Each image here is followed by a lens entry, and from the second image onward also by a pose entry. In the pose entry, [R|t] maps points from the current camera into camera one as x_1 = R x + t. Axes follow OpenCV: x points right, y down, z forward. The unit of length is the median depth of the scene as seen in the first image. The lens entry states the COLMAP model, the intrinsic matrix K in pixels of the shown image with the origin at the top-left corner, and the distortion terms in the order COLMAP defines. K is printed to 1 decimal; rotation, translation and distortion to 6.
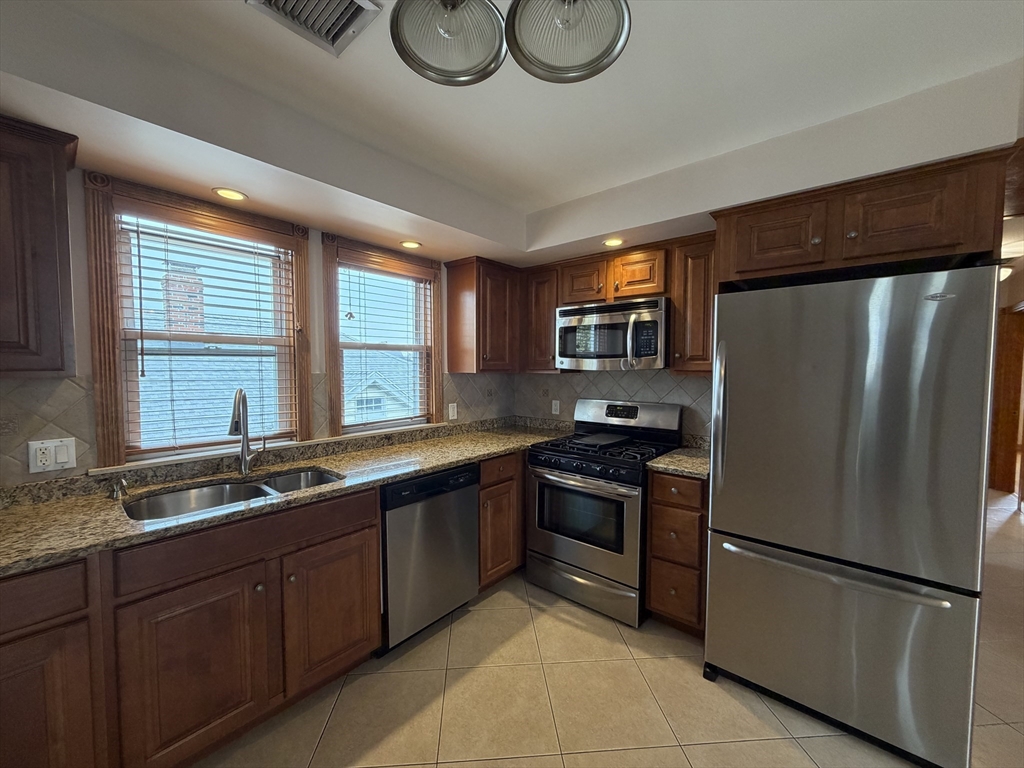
lens RADIAL K [[405.9, 0, 509.7], [0, 405.9, 385.3], [0, 0, 1]] dist [-0.000452, 0.000102]
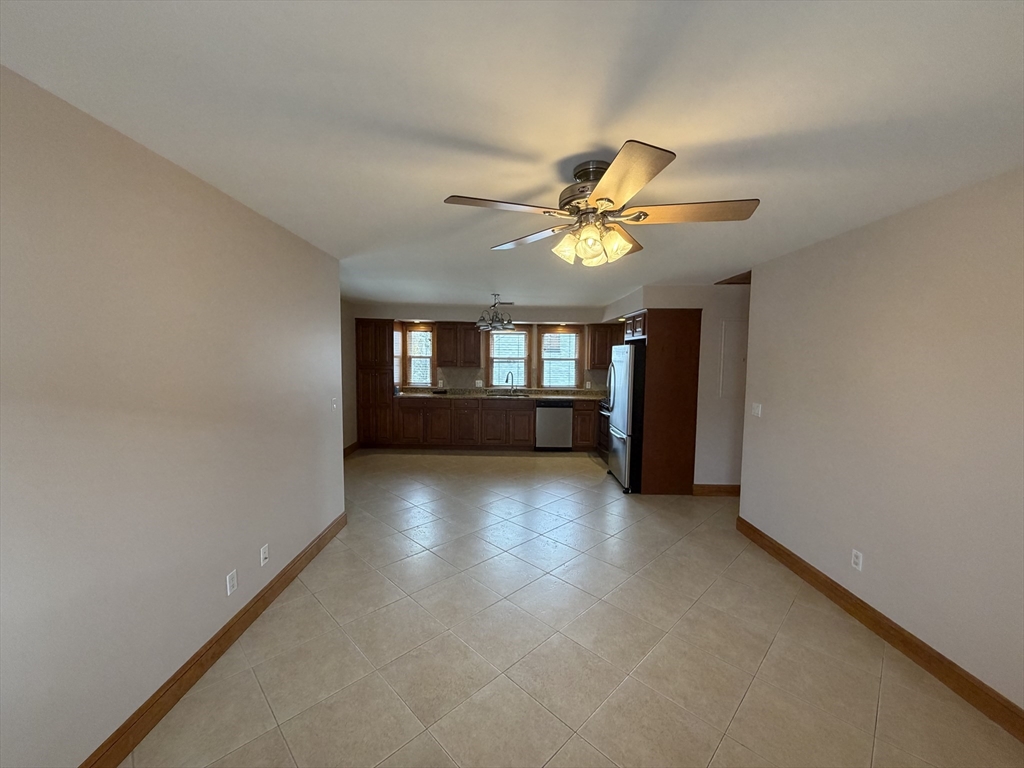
lens RADIAL K [[405.9, 0, 509.7], [0, 405.9, 385.3], [0, 0, 1]] dist [-0.000452, 0.000102]
pose [[0.648148, 0.061772, -0.759005, 1.822107], [-0.045523, 0.998065, 0.042353, -0.021157], [0.760153, 0.007101, 0.649706, -1.218933]]
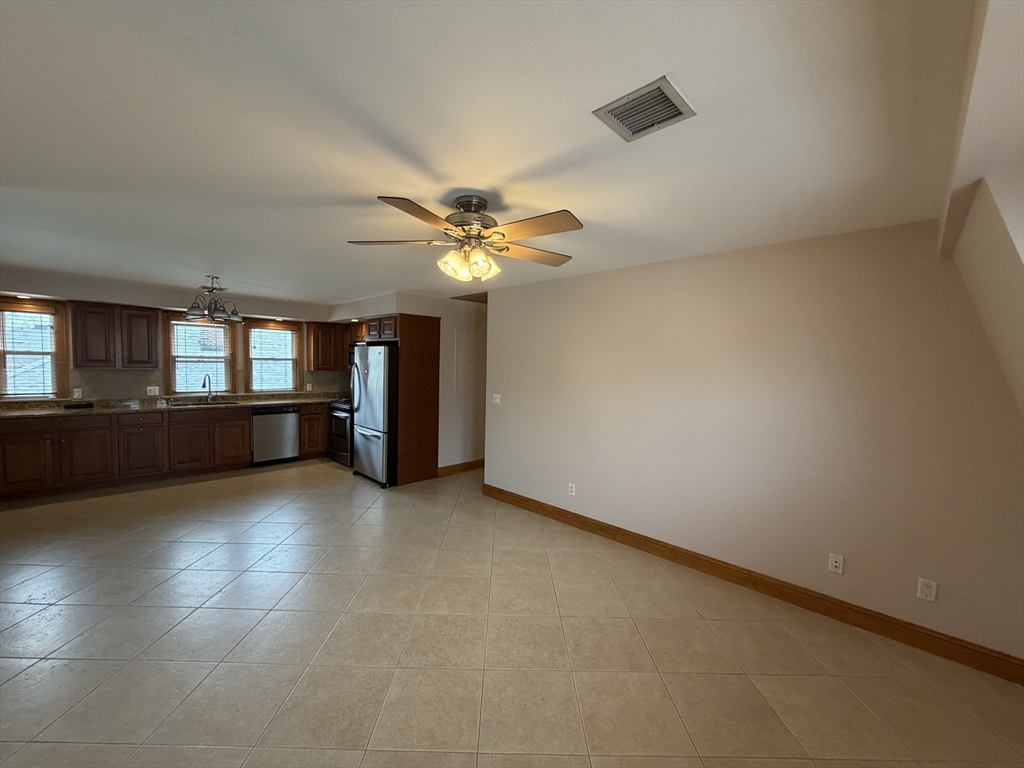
lens RADIAL K [[405.9, 0, 509.7], [0, 405.9, 385.3], [0, 0, 1]] dist [-0.000452, 0.000102]
pose [[0.997128, 0.027180, -0.070683, 1.473103], [-0.026580, 0.999602, 0.009414, 0.003165], [0.070911, -0.007508, 0.997454, -1.527112]]
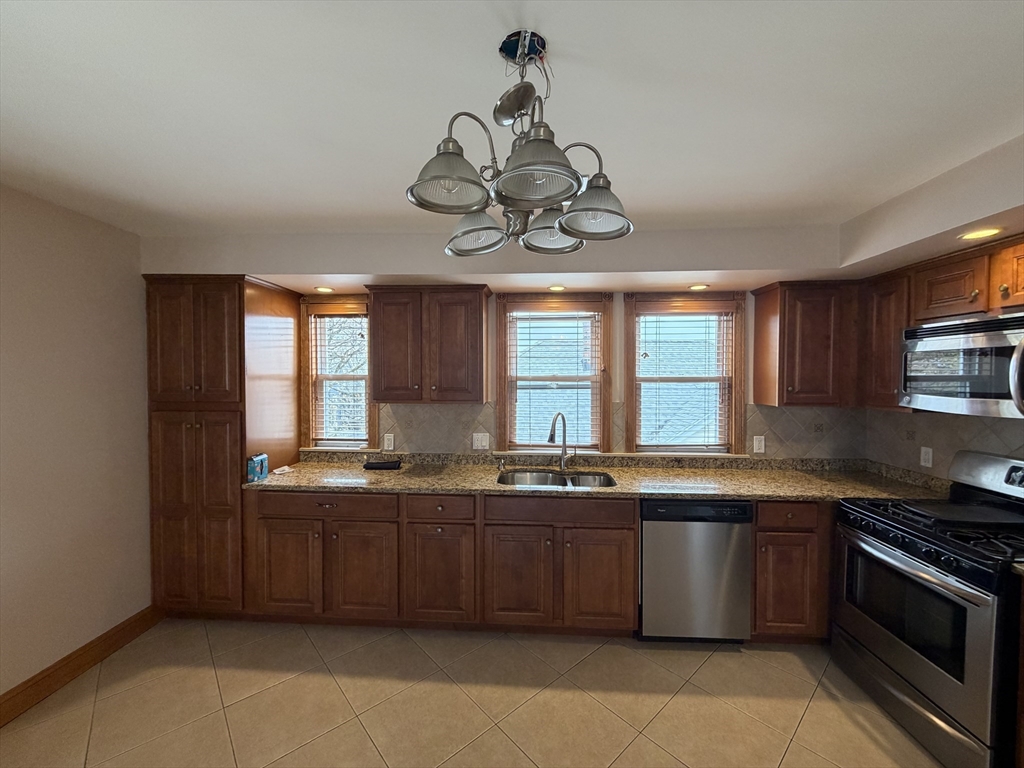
lens RADIAL K [[405.9, 0, 509.7], [0, 405.9, 385.3], [0, 0, 1]] dist [-0.000452, 0.000102]
pose [[0.604431, 0.016528, -0.796486, 0.341762], [-0.036315, 0.999317, -0.006821, -0.060132], [0.795829, 0.033047, 0.604618, -0.057479]]
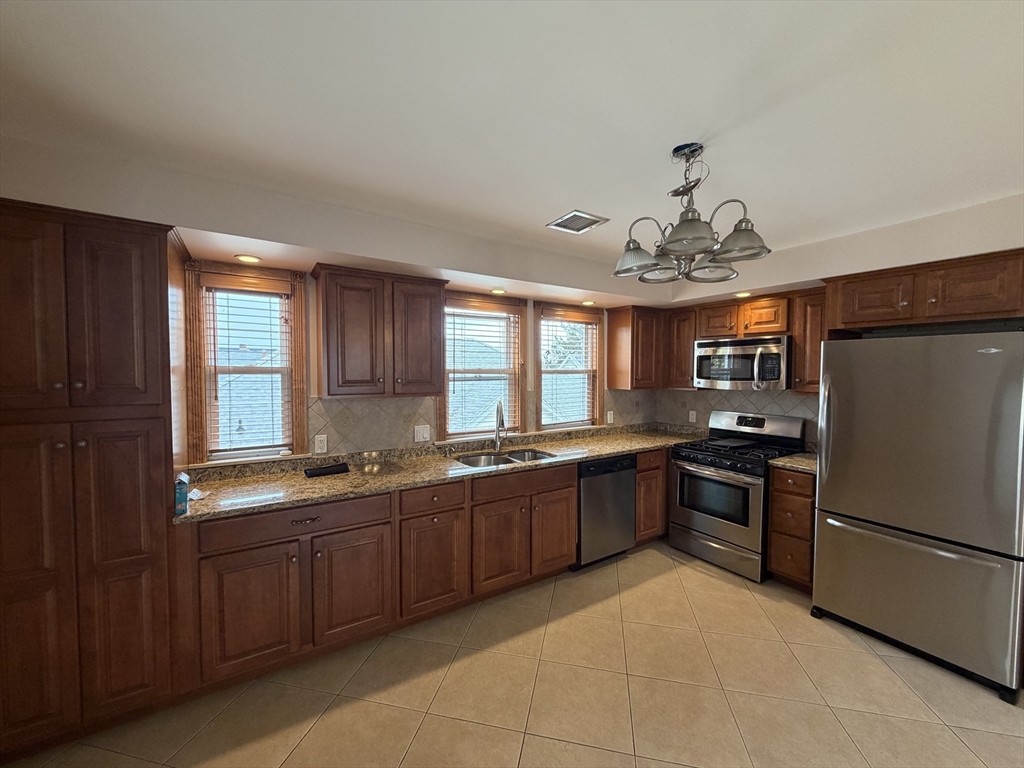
lens RADIAL K [[405.9, 0, 509.7], [0, 405.9, 385.3], [0, 0, 1]] dist [-0.000452, 0.000102]
pose [[0.957465, 0.010032, -0.288376, -0.094151], [-0.012776, 0.999889, -0.007635, -0.035902], [0.288268, 0.010994, 0.957487, -0.512222]]
